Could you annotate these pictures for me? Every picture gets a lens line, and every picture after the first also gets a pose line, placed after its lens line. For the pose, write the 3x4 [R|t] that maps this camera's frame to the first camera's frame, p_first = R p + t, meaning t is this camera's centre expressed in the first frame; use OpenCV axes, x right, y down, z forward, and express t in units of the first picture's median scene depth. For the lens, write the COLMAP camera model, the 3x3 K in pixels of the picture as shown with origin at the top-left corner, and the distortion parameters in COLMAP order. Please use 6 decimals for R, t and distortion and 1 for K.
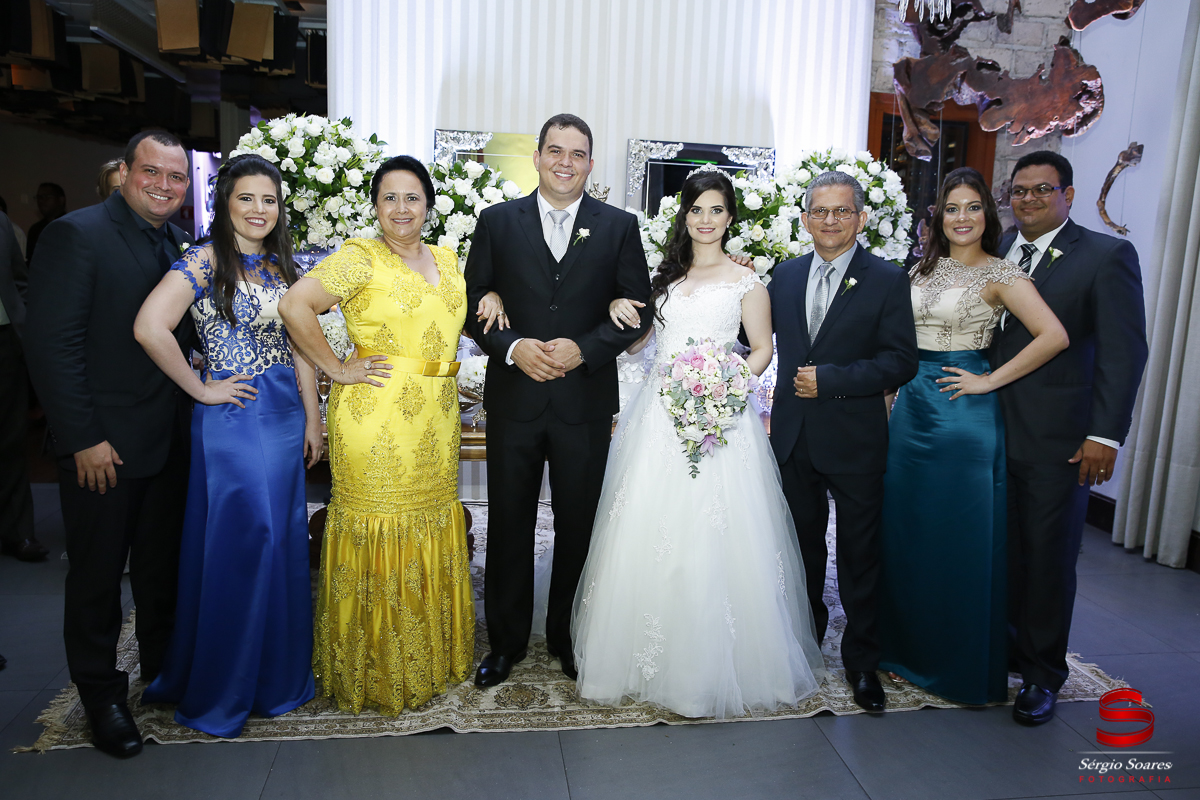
lens RADIAL K [[901.0, 0, 600.0], [0, 901.0, 400.0], [0, 0, 1]] dist [-0.096525, 0.090409]
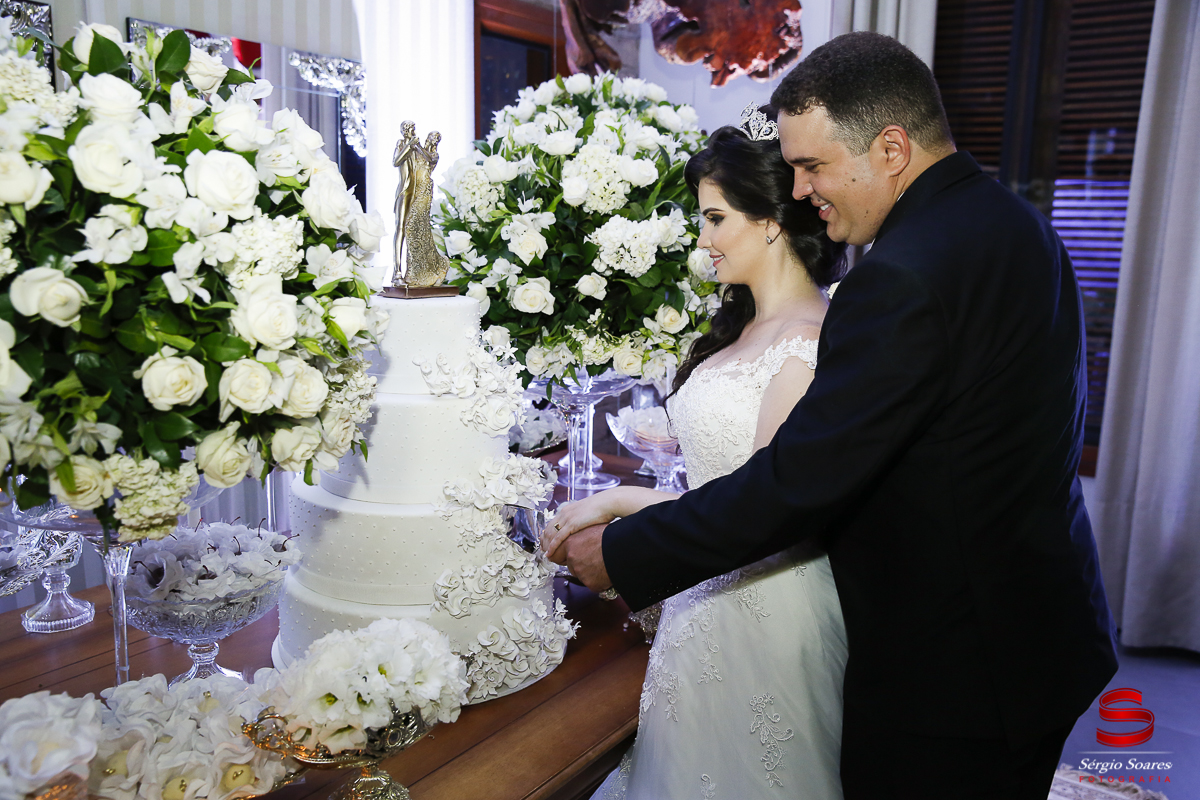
lens RADIAL K [[1000.4, 0, 600.0], [0, 1000.4, 400.0], [0, 0, 1]] dist [-0.010374, 0.000553]
pose [[0.671752, -0.151078, 0.725206, -0.254326], [0.120448, 0.988230, 0.094303, -0.123773], [-0.730918, 0.024001, 0.682043, 0.520178]]
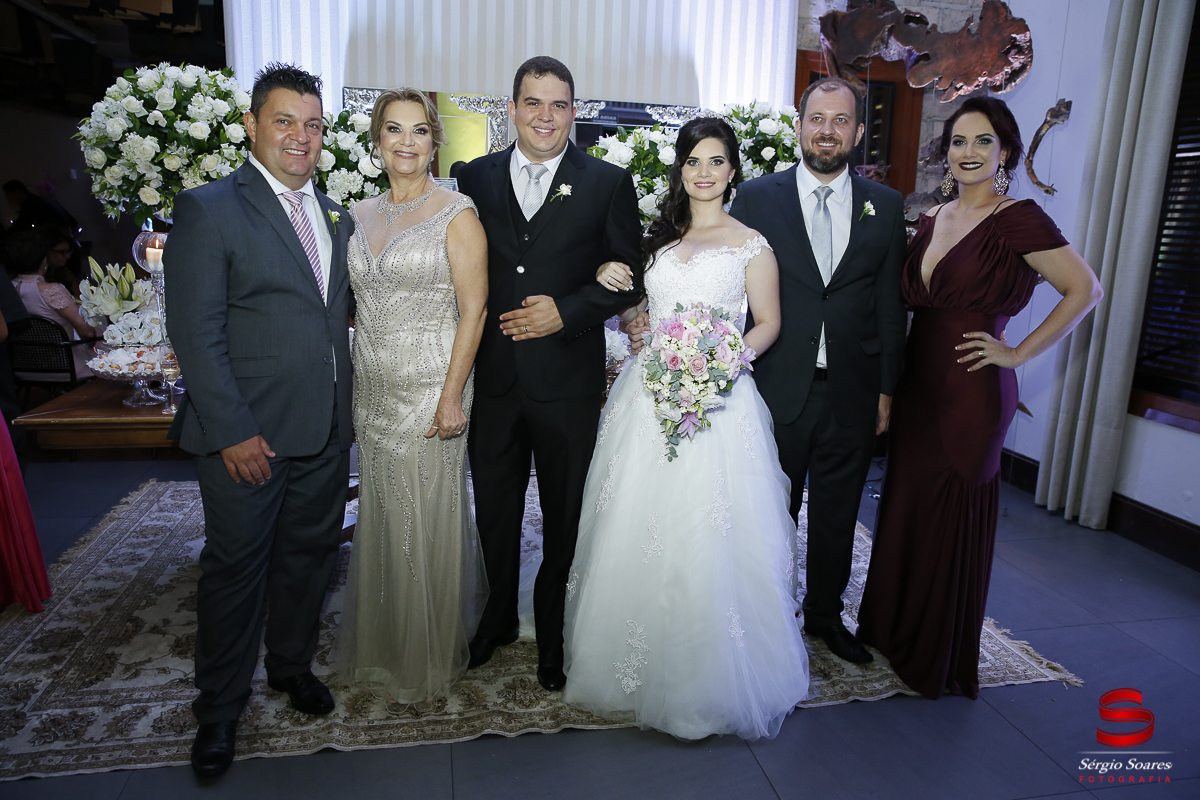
lens RADIAL K [[837.8, 0, 600.0], [0, 837.8, 400.0], [0, 0, 1]] dist [-0.104921, 0.083369]
pose [[0.998440, -0.016452, 0.053353, 0.041043], [0.013882, 0.998742, 0.048194, -0.010021], [-0.054079, -0.047378, 0.997412, 0.110603]]
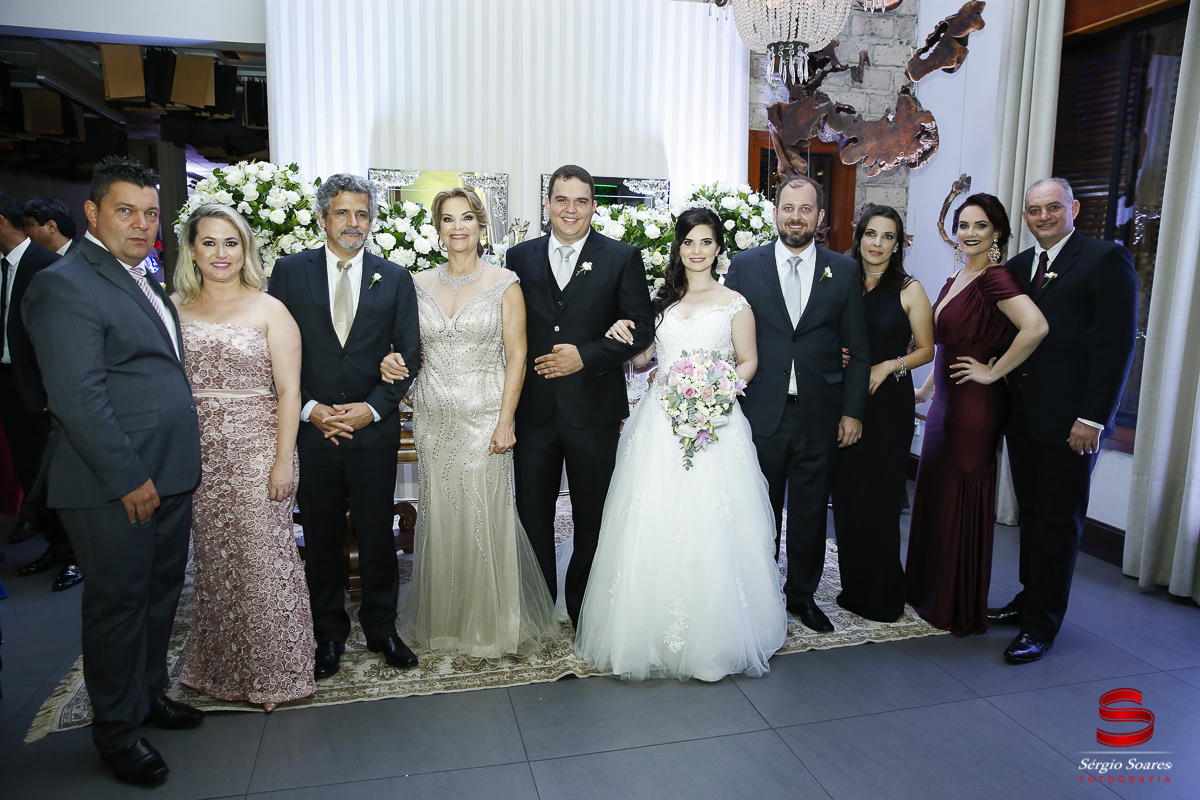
lens RADIAL K [[837.8, 0, 600.0], [0, 837.8, 400.0], [0, 0, 1]] dist [-0.104921, 0.083369]
pose [[0.994207, -0.038363, 0.100400, -0.012819], [0.038570, 0.999256, -0.000121, -0.002710], [-0.100321, 0.003993, 0.994947, -0.066001]]
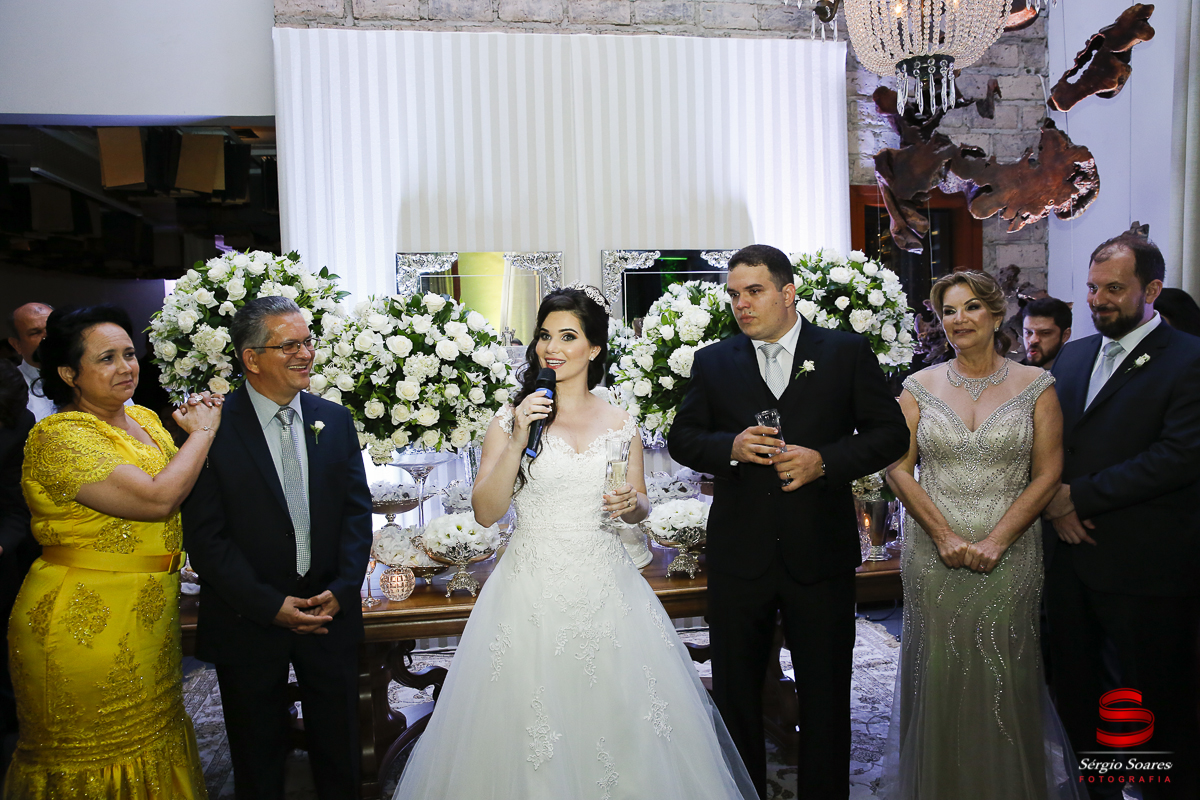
lens RADIAL K [[882.4, 0, 600.0], [0, 882.4, 400.0], [0, 0, 1]] dist [-0.096279, 0.087916]
pose [[0.997631, -0.065339, 0.021511, -0.000330], [0.067150, 0.992875, -0.098438, -0.050144], [-0.014926, 0.099650, 0.994911, 0.104852]]
